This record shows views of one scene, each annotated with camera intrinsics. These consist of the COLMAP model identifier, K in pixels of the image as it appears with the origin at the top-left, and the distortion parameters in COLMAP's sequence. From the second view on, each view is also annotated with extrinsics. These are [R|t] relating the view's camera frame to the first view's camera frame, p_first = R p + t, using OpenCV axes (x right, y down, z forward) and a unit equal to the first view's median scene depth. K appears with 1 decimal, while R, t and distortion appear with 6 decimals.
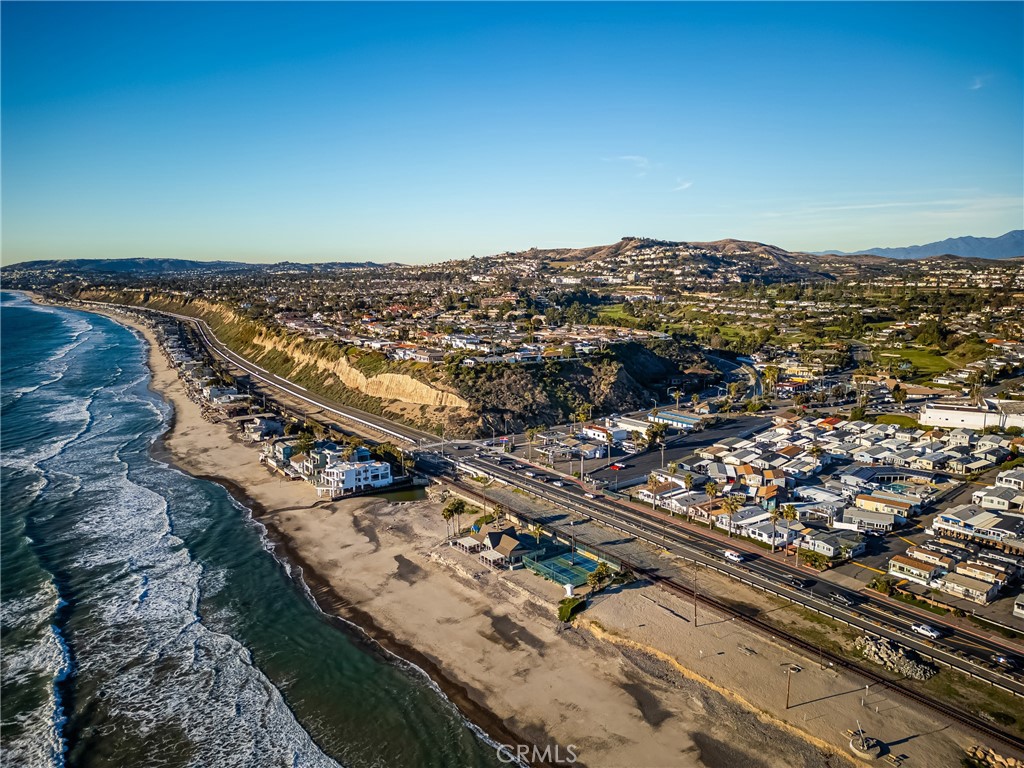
lens RADIAL K [[714.8, 0, 508.9], [0, 714.8, 383.9], [0, 0, 1]] dist [0.070621, -0.065836]
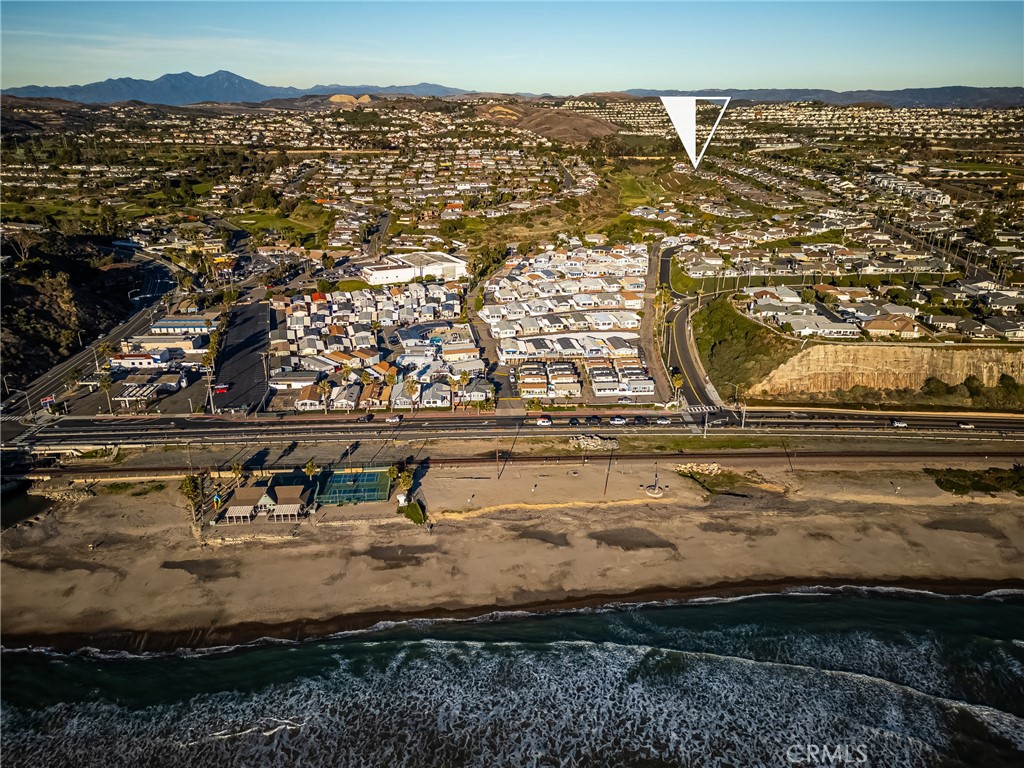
lens RADIAL K [[714.8, 0, 508.1], [0, 714.8, 382.5], [0, 0, 1]] dist [0.070621, -0.065836]
pose [[0.531156, -0.290391, 0.795956, -0.431541], [0.125944, 0.956056, 0.264756, -0.103885], [-0.837861, -0.040381, 0.544388, 0.175168]]
